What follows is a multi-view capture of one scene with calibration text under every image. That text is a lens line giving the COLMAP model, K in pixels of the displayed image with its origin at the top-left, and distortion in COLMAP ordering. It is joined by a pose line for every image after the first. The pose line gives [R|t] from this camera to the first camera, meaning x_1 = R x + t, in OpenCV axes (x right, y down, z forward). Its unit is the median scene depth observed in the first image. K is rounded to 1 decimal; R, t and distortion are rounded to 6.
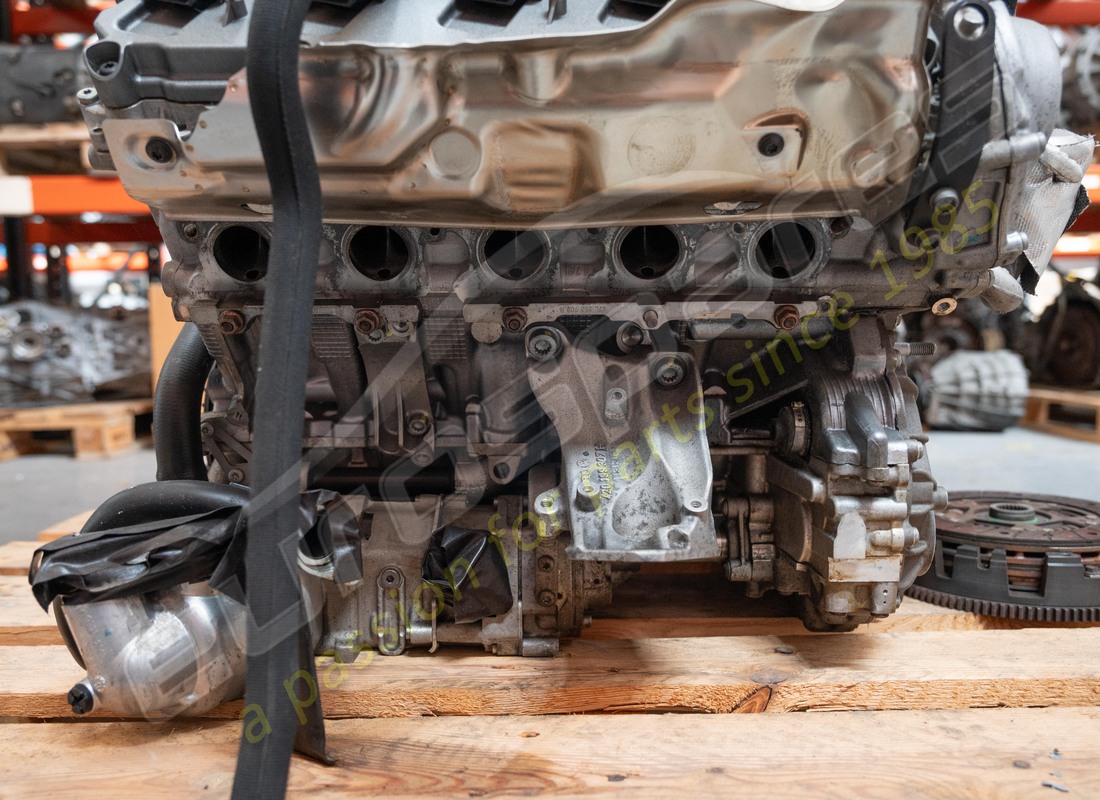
lens RADIAL K [[898.8, 0, 550.0], [0, 898.8, 400.0], [0, 0, 1]] dist [0.004554, -0.001861]
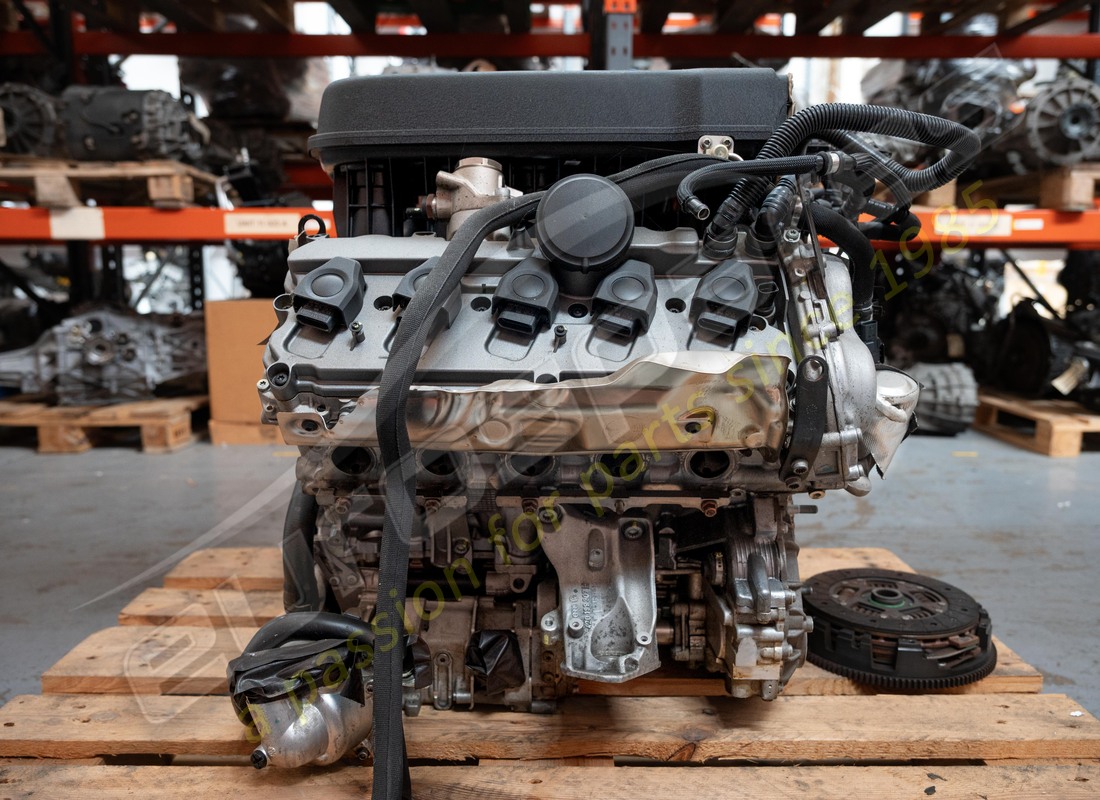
lens RADIAL K [[844.3, 0, 551.1], [0, 844.3, 397.5], [0, 0, 1]] dist [0.006111, 0.002104]
pose [[0.999867, 0.015379, -0.005491, 0.001543], [-0.015124, 0.998922, 0.043892, -0.311471], [0.006160, -0.043803, 0.999021, -0.386782]]
